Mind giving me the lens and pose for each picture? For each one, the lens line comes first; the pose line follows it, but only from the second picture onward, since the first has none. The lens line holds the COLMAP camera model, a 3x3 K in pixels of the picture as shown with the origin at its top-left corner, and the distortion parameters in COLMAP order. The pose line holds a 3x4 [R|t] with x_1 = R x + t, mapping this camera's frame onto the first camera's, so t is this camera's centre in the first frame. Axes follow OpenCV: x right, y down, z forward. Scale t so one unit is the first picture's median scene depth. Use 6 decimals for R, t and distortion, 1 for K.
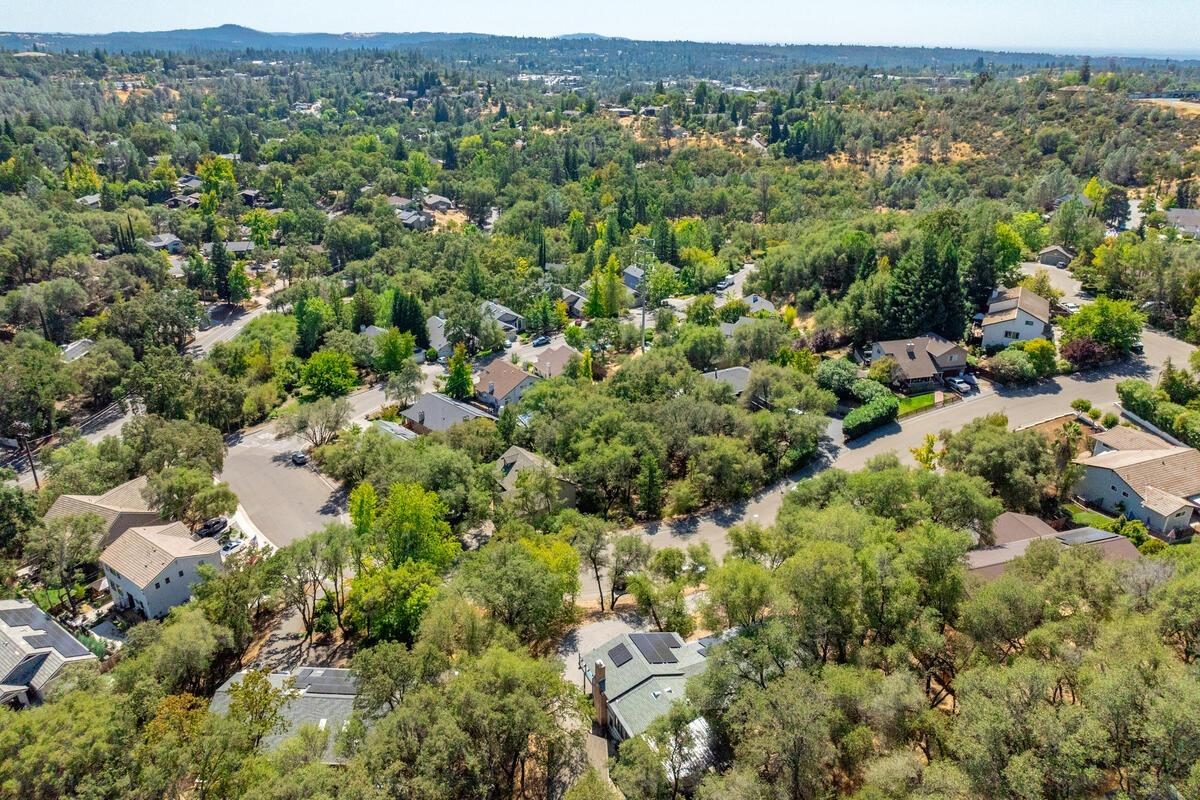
lens RADIAL K [[841.6, 0, 600.0], [0, 841.6, 400.0], [0, 0, 1]] dist [-0.039121, -0.000428]
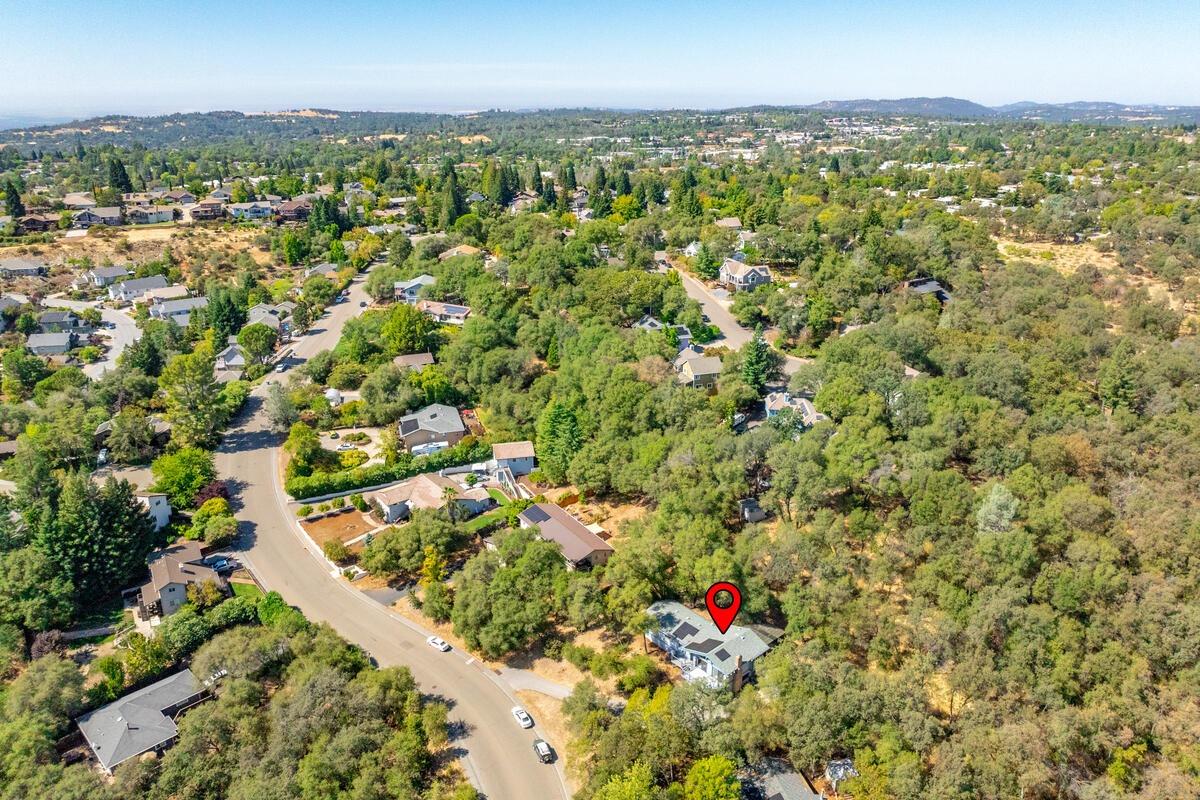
lens RADIAL K [[840.5, 0, 600.0], [0, 840.5, 400.0], [0, 0, 1]] dist [-0.033234, -0.004002]
pose [[-0.285630, -0.327131, 0.900778, -0.448407], [0.391724, 0.817974, 0.421273, -0.330265], [-0.874624, 0.473184, -0.105492, 0.404279]]
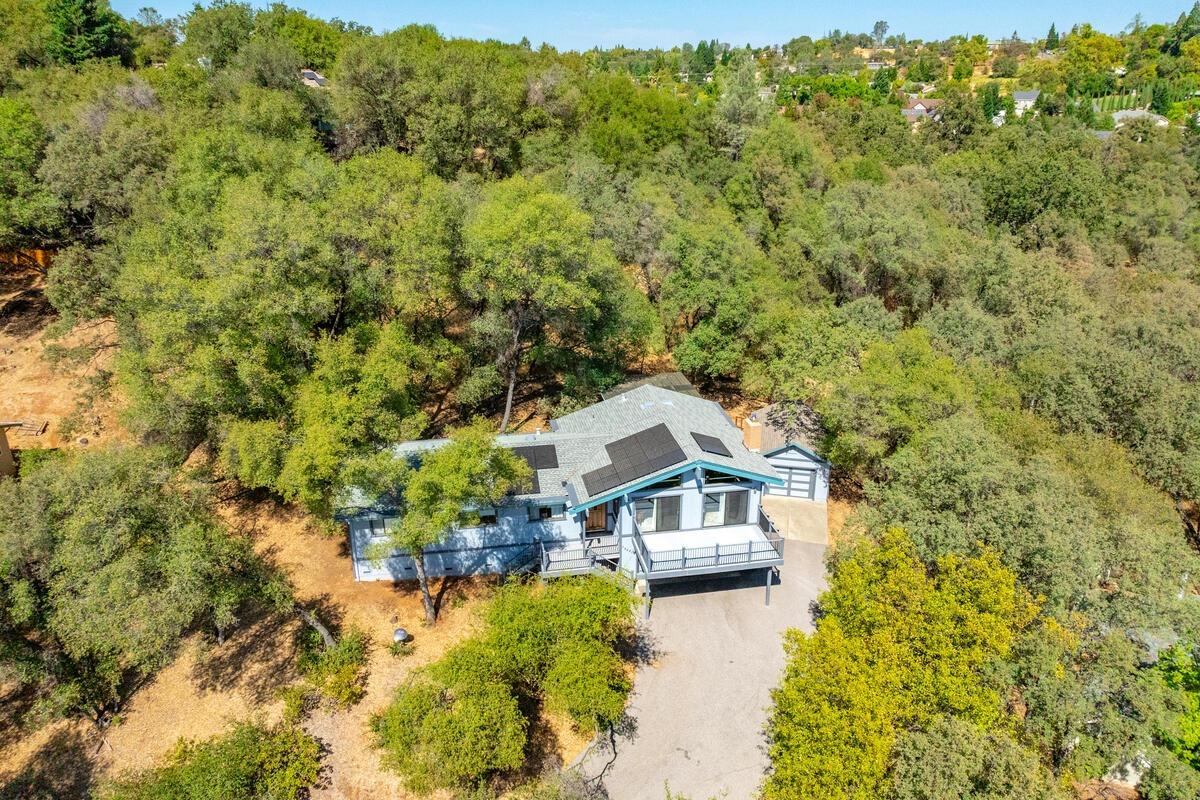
lens RADIAL K [[858.8, 0, 598.7], [0, 858.8, 381.1], [0, 0, 1]] dist [-0.022913, 0.001223]
pose [[-0.966065, -0.090262, 0.242015, -0.014107], [0.104925, 0.719038, 0.687004, -0.038262], [-0.236029, 0.689084, -0.685167, 0.477632]]
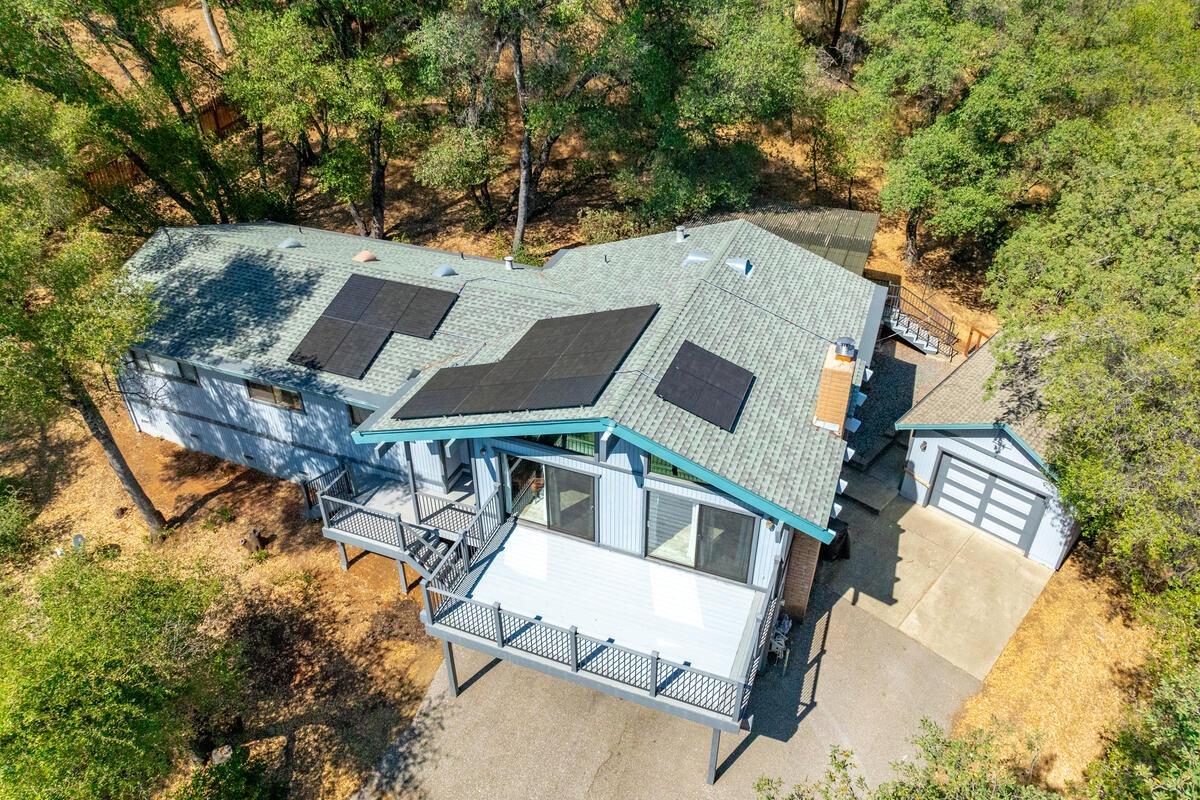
lens RADIAL K [[845.0, 0, 600.0], [0, 845.0, 400.0], [0, 0, 1]] dist [-0.047191, -0.003439]
pose [[-0.692786, -0.404714, 0.596871, -0.033126], [0.294110, 0.597142, 0.746271, 0.046204], [-0.658443, 0.692551, -0.294661, 0.380892]]
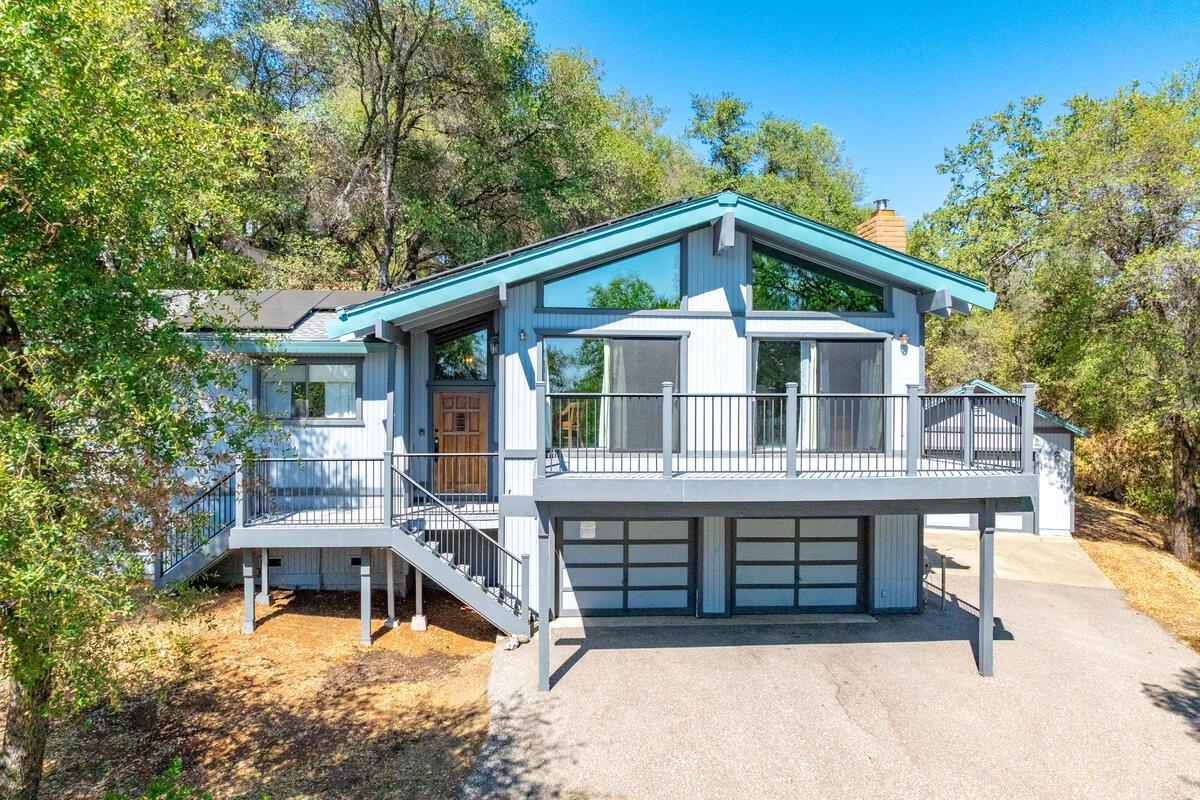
lens RADIAL K [[840.5, 0, 600.0], [0, 840.5, 400.0], [0, 0, 1]] dist [-0.033234, -0.004002]
pose [[-0.930966, -0.000349, 0.365105, -0.005460], [0.144973, 0.917434, 0.370536, 0.089993], [-0.335089, 0.397887, -0.854050, 0.419696]]
